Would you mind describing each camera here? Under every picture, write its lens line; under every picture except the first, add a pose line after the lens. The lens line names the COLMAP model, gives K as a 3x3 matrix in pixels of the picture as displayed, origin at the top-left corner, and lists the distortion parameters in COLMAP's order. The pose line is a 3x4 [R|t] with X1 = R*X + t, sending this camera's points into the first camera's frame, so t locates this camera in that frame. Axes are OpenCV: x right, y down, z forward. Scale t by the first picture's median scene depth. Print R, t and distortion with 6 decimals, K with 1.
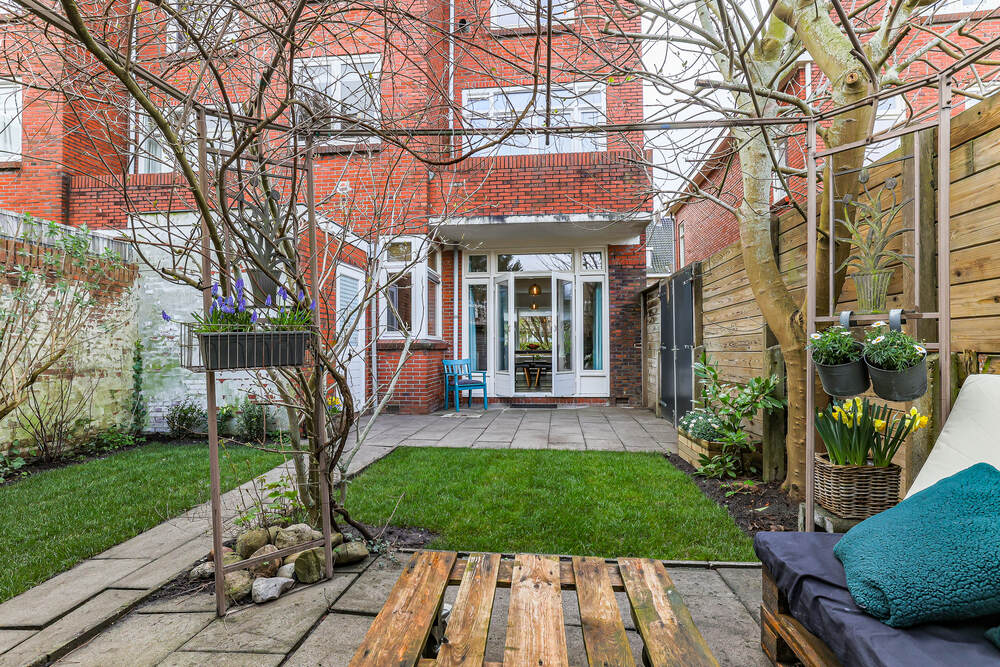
lens RADIAL K [[488.1, 0, 500.0], [0, 488.1, 333.5], [0, 0, 1]] dist [-0.001578, 0.000004]
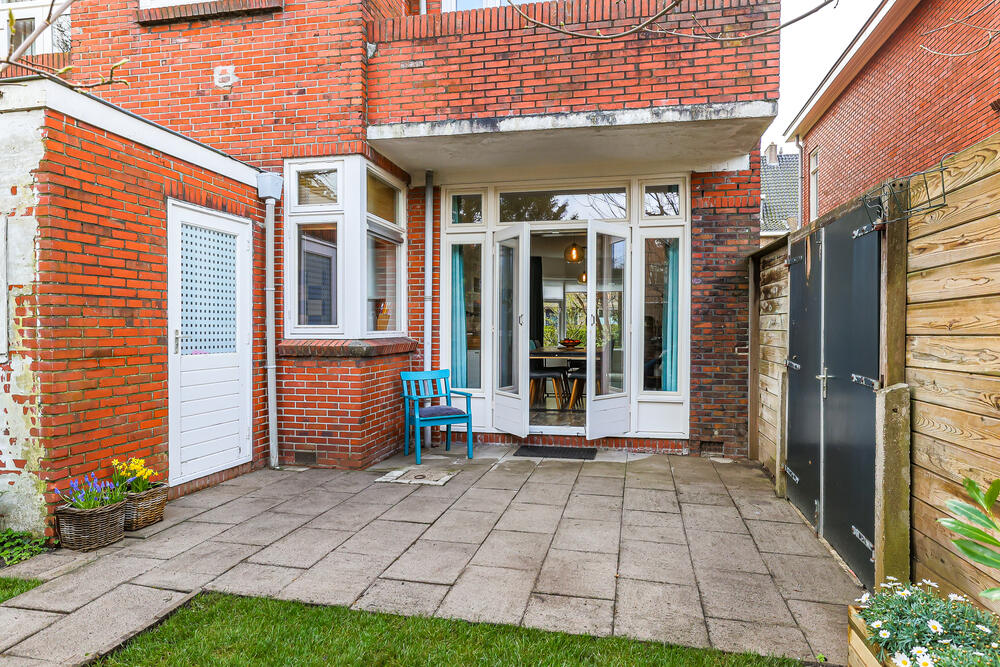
lens RADIAL K [[607.1, 0, 500.0], [0, 607.1, 333.5], [0, 0, 1]] dist [0.002519, 0.000283]
pose [[0.994839, 0.009081, -0.101061, 0.075489], [-0.005067, 0.999191, 0.039901, -0.022093], [0.101341, -0.039183, 0.994080, 0.276141]]
